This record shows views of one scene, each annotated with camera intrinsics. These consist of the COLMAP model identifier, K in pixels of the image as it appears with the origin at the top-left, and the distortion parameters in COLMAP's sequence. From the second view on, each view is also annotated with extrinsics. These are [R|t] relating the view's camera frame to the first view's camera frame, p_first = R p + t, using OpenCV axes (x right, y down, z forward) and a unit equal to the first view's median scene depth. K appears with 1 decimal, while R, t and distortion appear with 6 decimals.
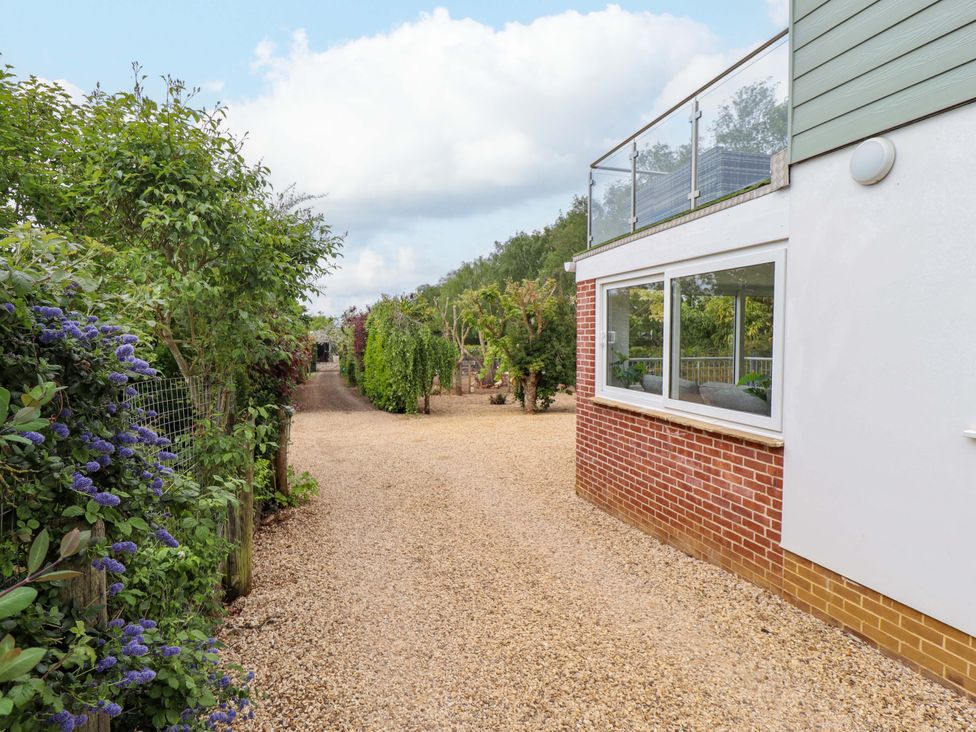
lens RADIAL K [[512.8, 0, 493.2], [0, 512.8, 368.9], [0, 0, 1]] dist [-0.001466, -0.013732]
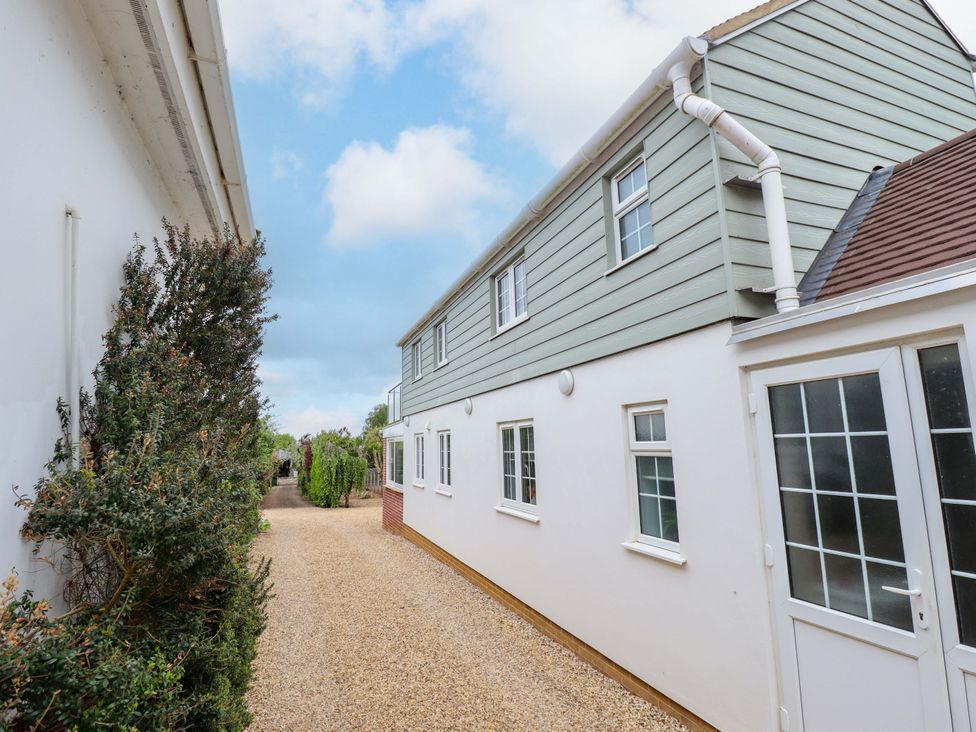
lens RADIAL K [[512.8, 0, 485.8], [0, 512.8, 364.4], [0, 0, 1]] dist [-0.001466, -0.013732]
pose [[0.998785, -0.012327, 0.047715, 0.173587], [0.022638, 0.974776, -0.222035, 0.014778], [-0.043774, 0.222846, 0.973870, -0.483063]]
